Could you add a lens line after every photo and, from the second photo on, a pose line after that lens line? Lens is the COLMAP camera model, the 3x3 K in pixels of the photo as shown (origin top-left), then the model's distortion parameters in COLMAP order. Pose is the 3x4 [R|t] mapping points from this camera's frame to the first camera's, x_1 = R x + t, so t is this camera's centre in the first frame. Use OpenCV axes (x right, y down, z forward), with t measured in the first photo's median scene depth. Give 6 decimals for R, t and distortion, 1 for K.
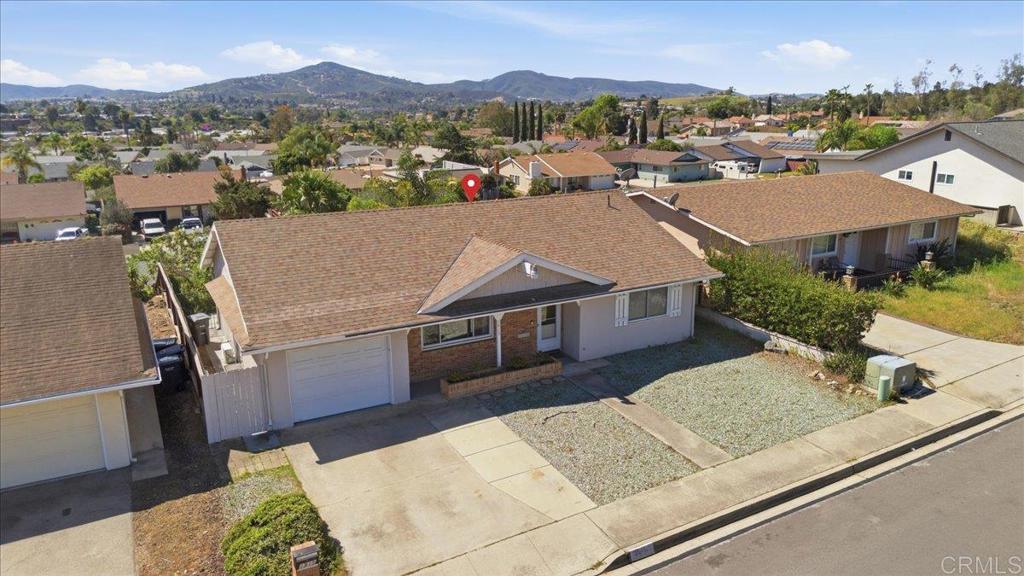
lens RADIAL K [[710.6, 0, 512.0], [0, 710.6, 288.0], [0, 0, 1]] dist [0.072637, -0.090073]
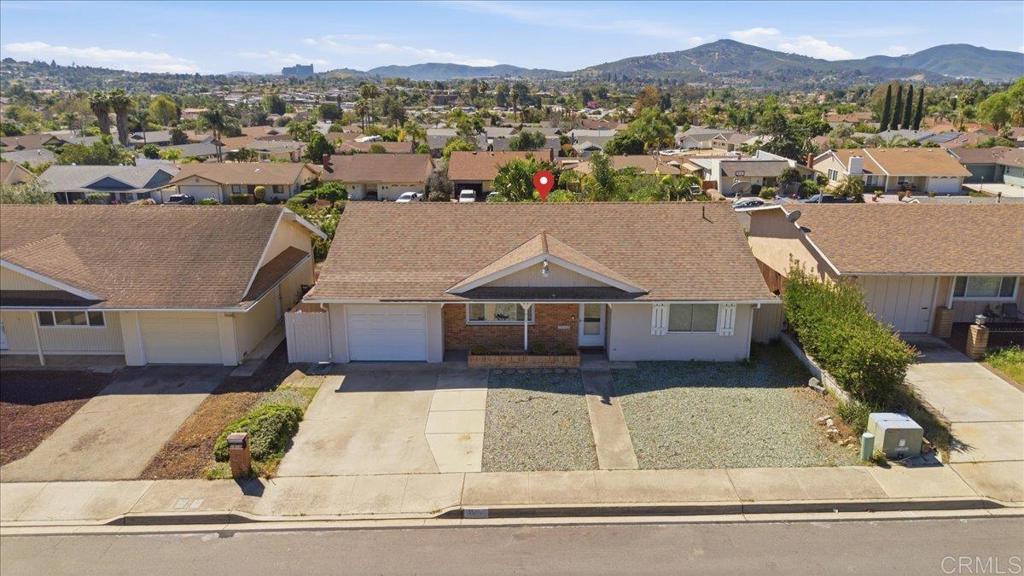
lens RADIAL K [[710.6, 0, 512.0], [0, 710.6, 288.0], [0, 0, 1]] dist [0.072637, -0.090073]
pose [[0.877398, 0.141093, -0.458548, 0.477330], [-0.129097, 0.989958, 0.057588, -0.050446], [0.462068, 0.008670, 0.886802, -0.017042]]
